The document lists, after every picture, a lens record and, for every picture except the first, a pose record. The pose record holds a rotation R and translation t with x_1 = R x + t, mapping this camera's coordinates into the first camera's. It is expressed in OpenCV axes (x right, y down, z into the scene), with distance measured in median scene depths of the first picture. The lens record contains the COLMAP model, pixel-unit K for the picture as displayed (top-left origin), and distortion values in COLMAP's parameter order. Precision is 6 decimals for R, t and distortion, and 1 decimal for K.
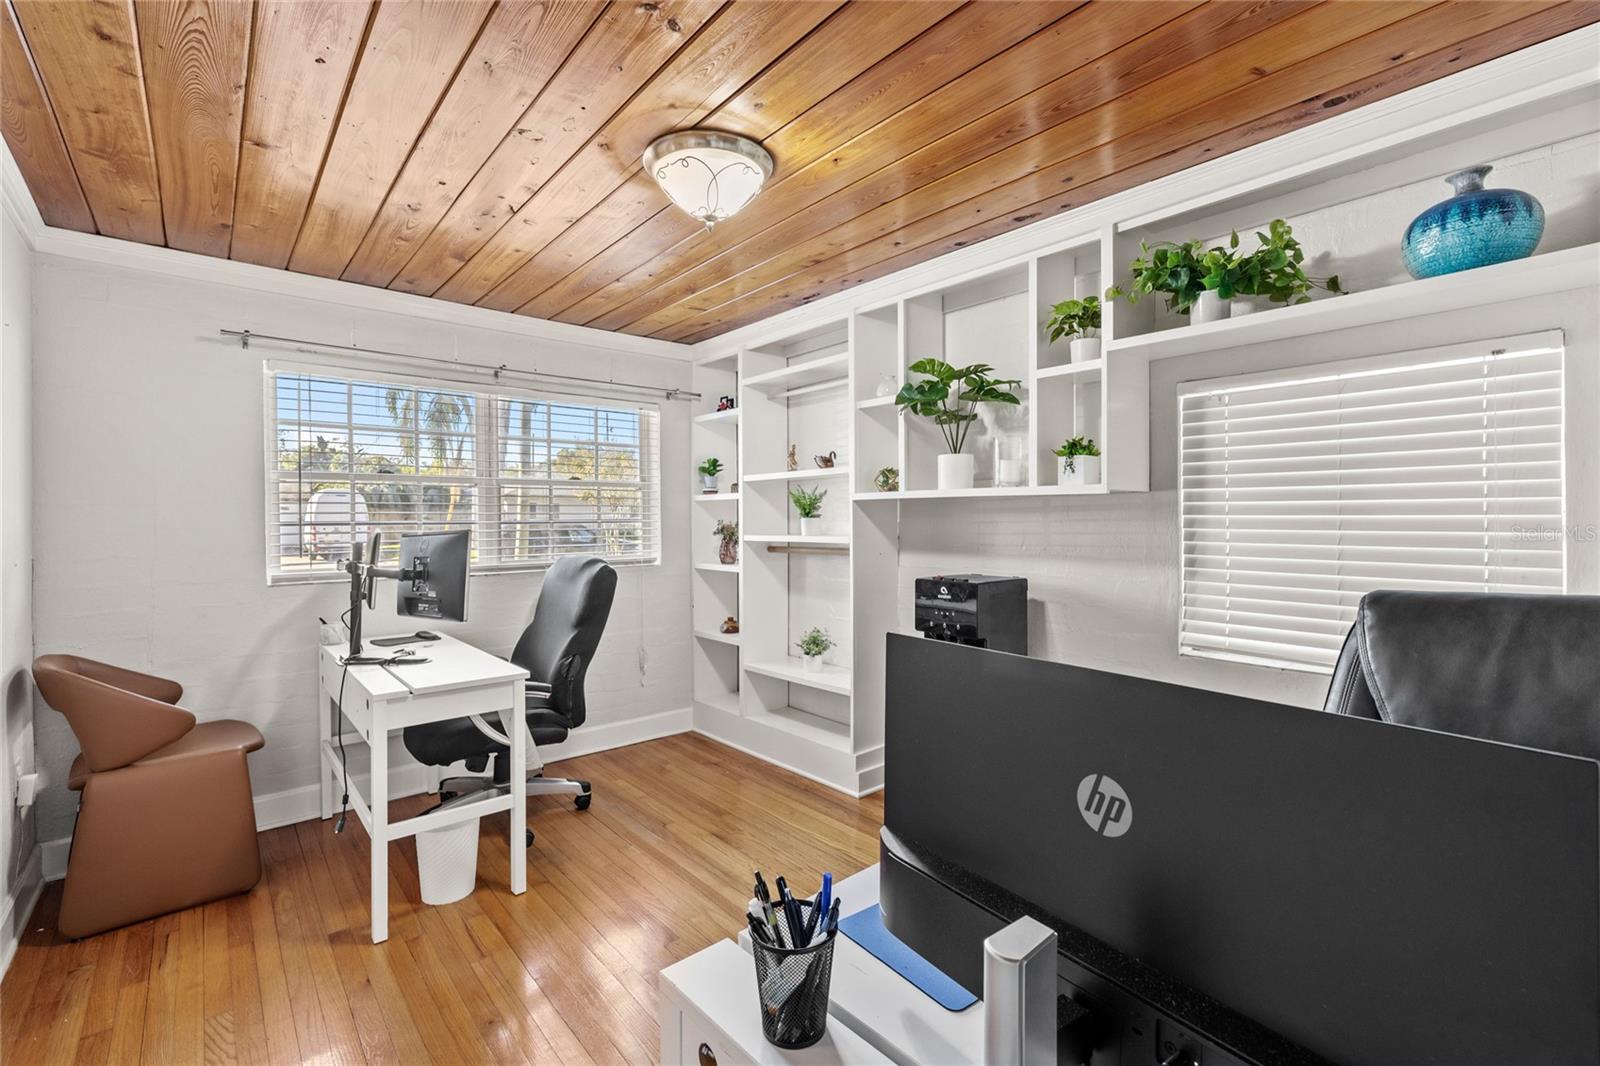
lens RADIAL K [[698.0, 0, 803.8], [0, 698.0, 525.2], [0, 0, 1]] dist [0.003403, 0.000305]
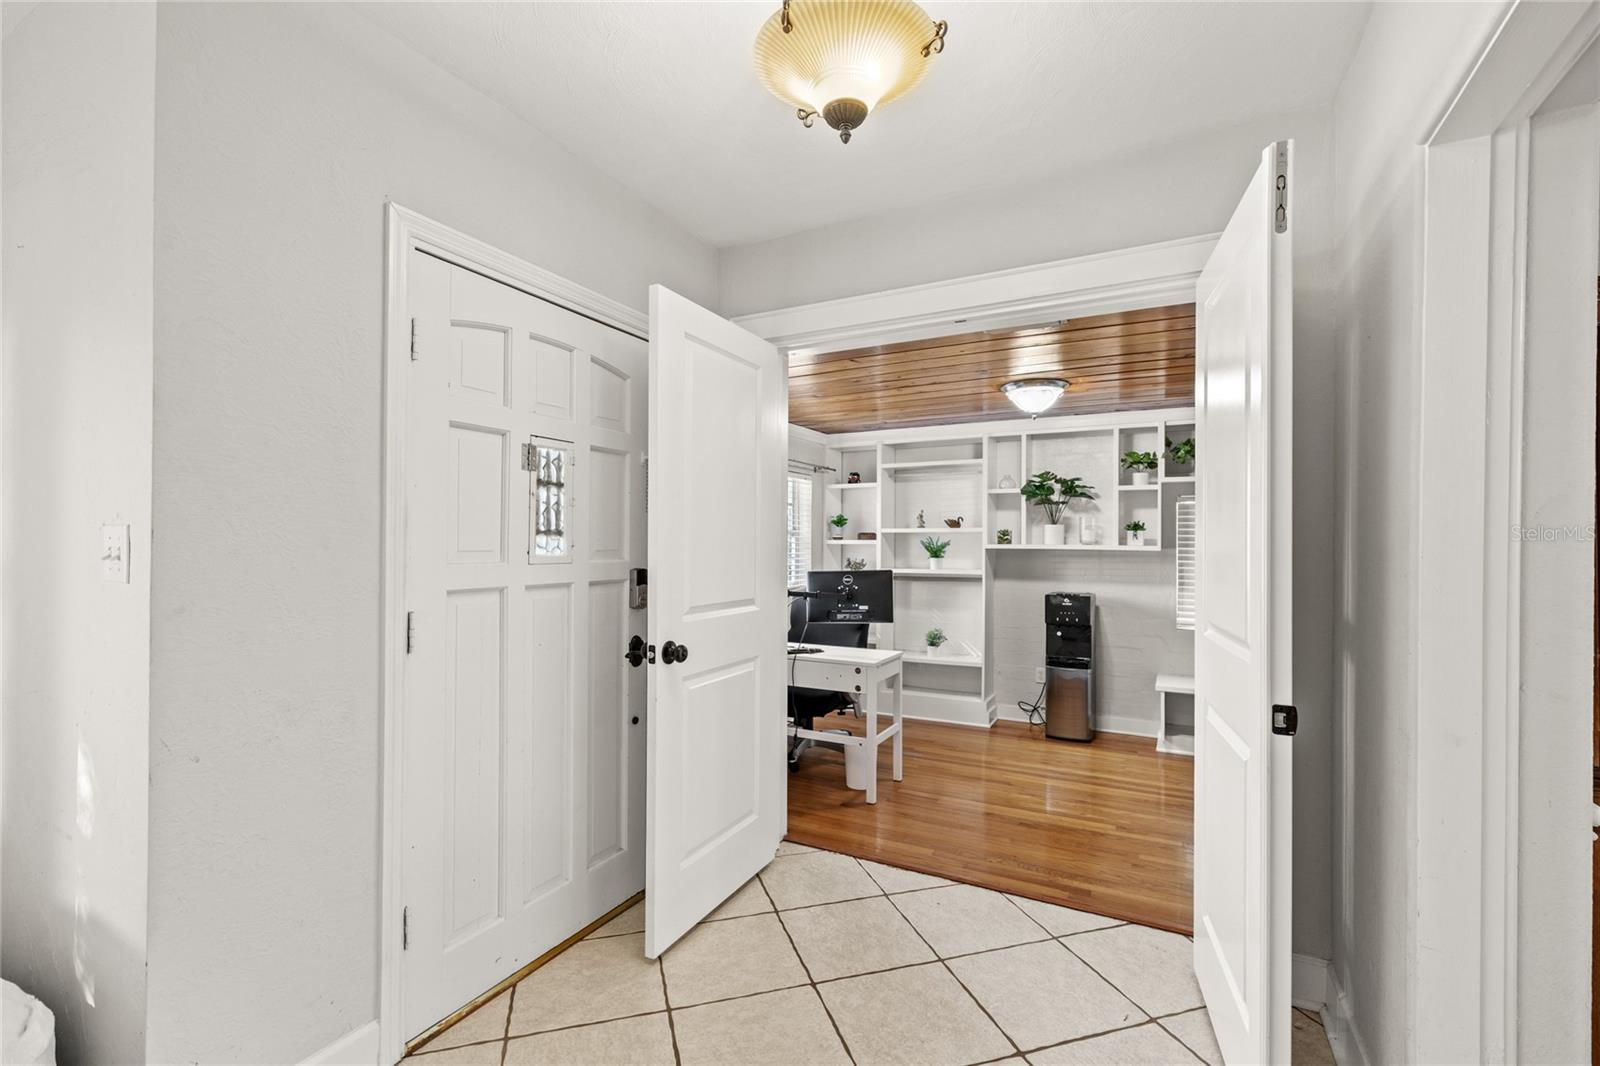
lens RADIAL K [[698.0, 0, 794.8], [0, 698.0, 543.0], [0, 0, 1]] dist [0.003403, 0.000305]
pose [[0.931863, 0.009157, 0.362696, -1.064706], [-0.005466, 0.999922, -0.011203, -0.031818], [-0.362770, 0.008457, 0.931840, -0.426935]]
